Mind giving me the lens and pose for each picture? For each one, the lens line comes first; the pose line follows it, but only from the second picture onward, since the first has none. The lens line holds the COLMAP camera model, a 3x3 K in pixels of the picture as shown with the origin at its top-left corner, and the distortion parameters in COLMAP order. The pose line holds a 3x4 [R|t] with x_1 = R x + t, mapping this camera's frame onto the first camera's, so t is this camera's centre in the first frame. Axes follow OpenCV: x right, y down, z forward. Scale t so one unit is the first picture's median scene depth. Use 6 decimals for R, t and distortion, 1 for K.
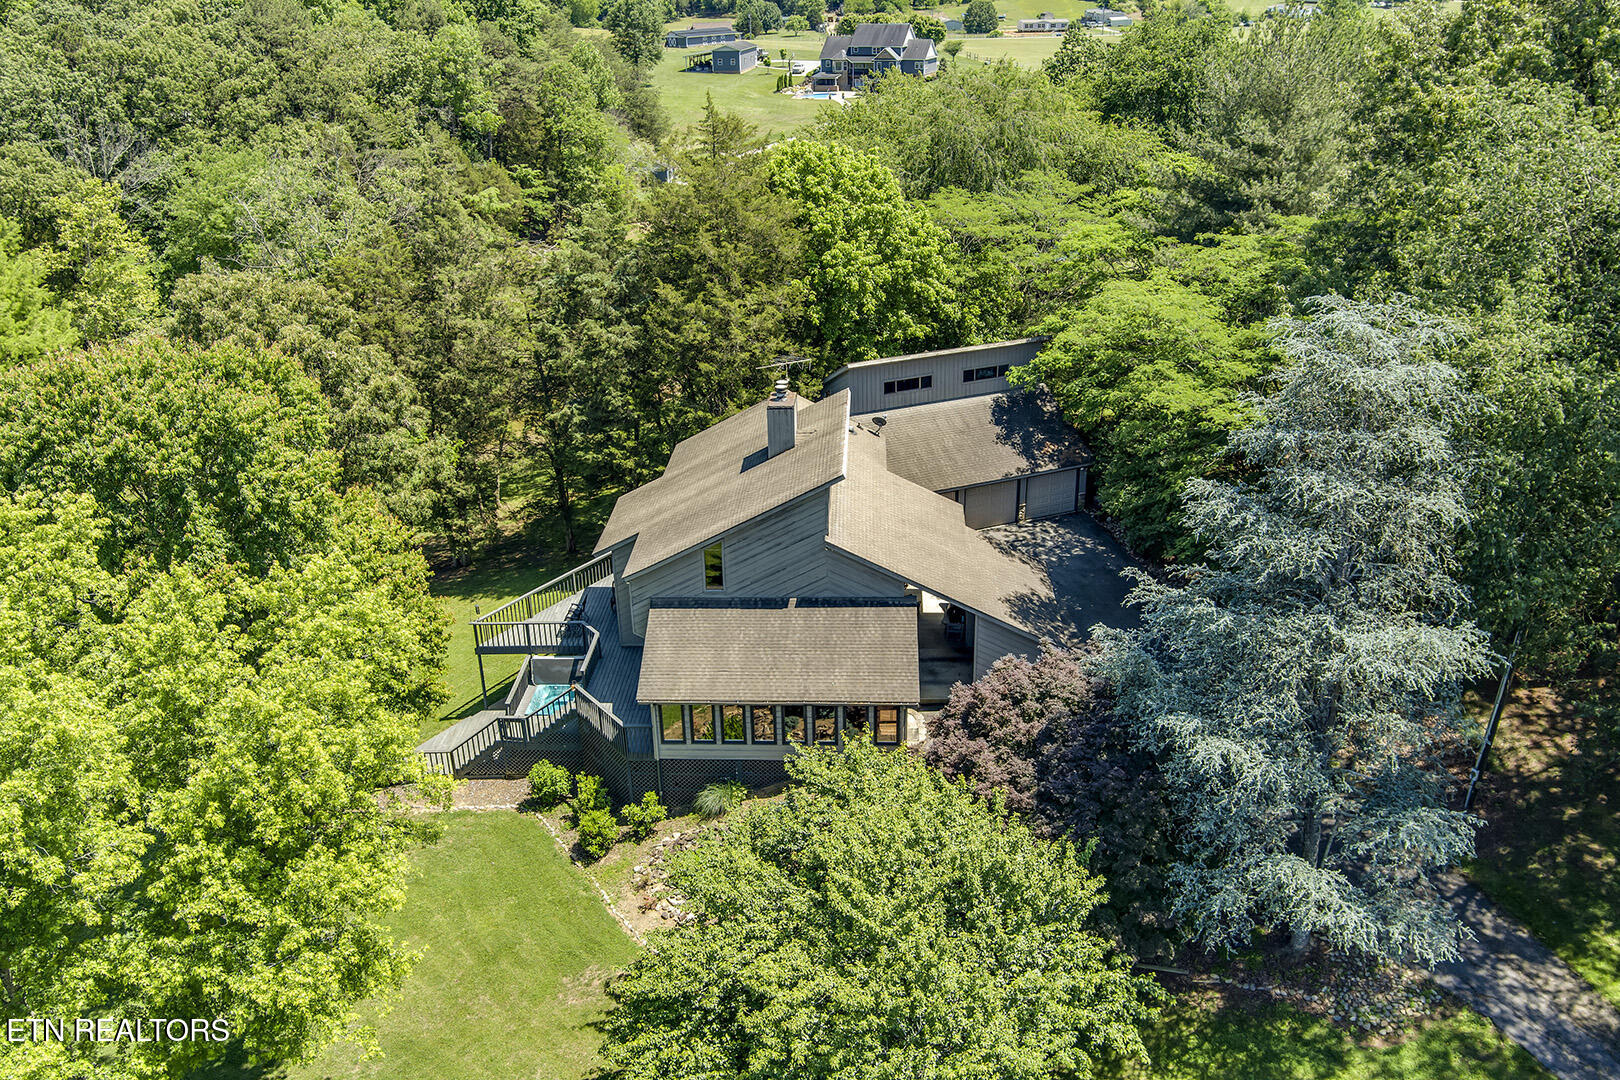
lens RADIAL K [[1345.7, 0, 810.0], [0, 1345.7, 540.0], [0, 0, 1]] dist [-0.059340, -0.000206]
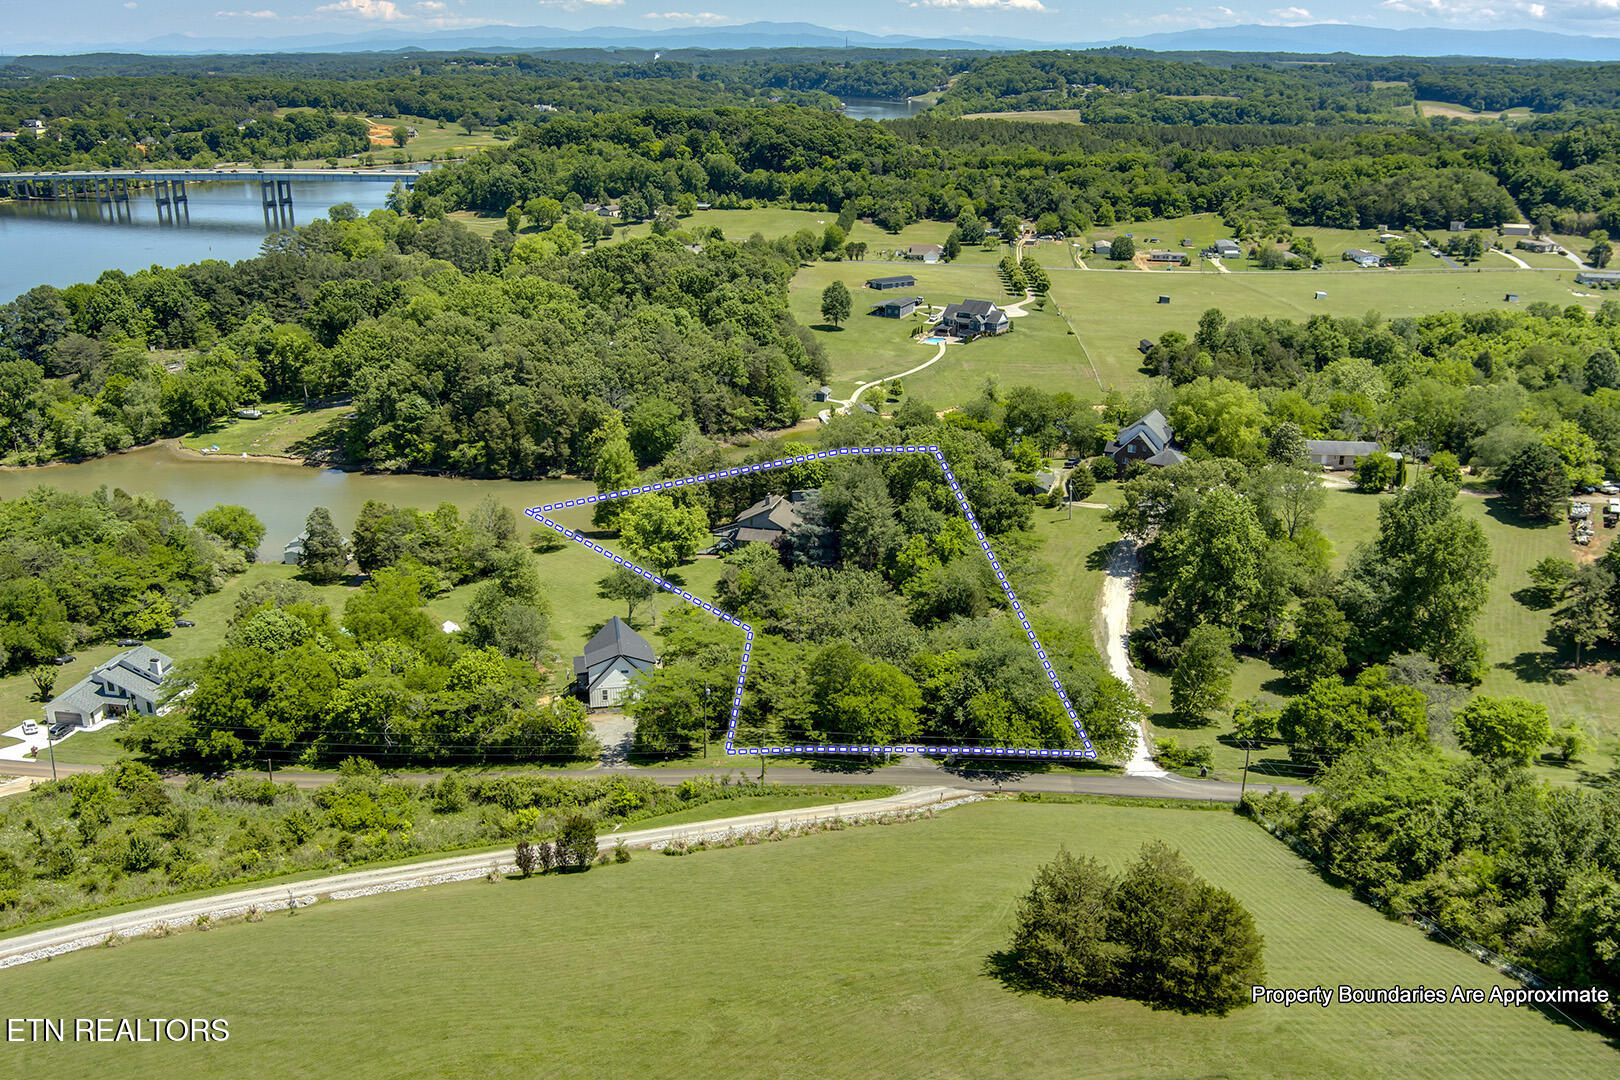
lens RADIAL K [[1345.7, 0, 810.0], [0, 1345.7, 540.0], [0, 0, 1]] dist [-0.059340, -0.000206]
pose [[0.976348, 0.101208, -0.191055, 1.078584], [-0.116020, 0.990918, -0.067974, 0.386014], [0.182440, 0.088533, 0.979223, -3.910599]]
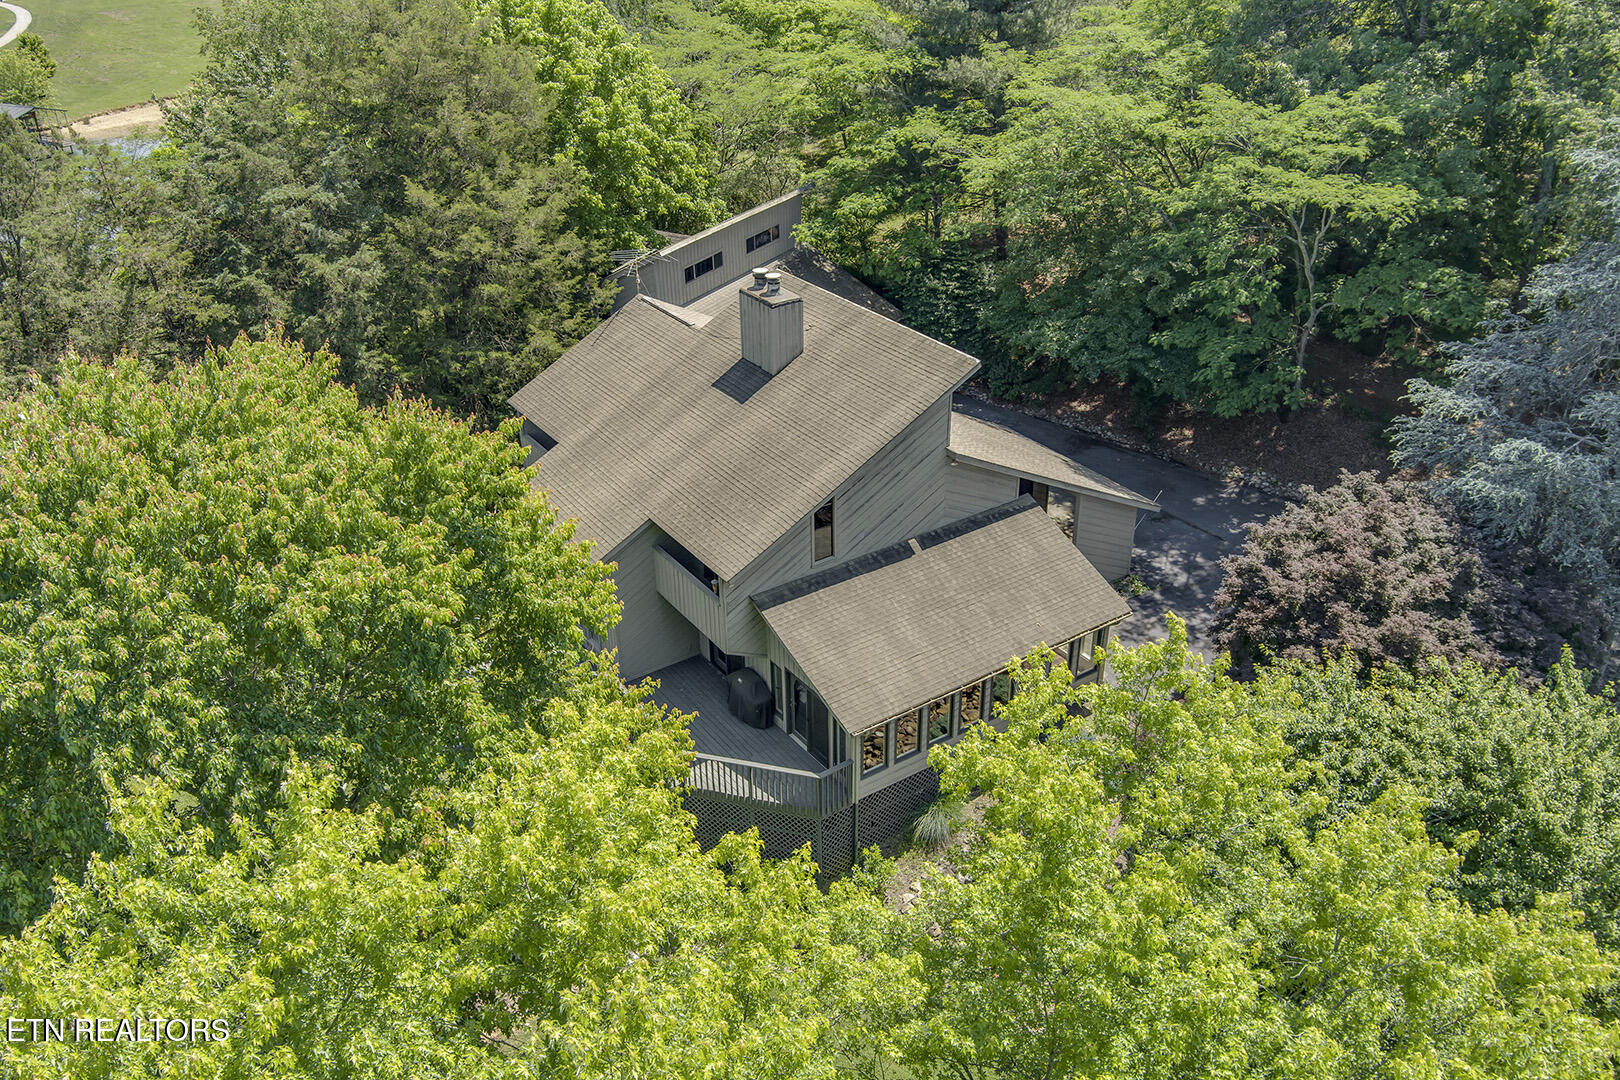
lens RADIAL K [[1345.7, 0, 810.0], [0, 1345.7, 540.0], [0, 0, 1]] dist [-0.059340, -0.000206]
pose [[0.783892, -0.285600, 0.551313, -0.370072], [0.238006, 0.958321, 0.158033, -0.070881], [-0.573469, 0.007335, 0.819194, 0.305190]]
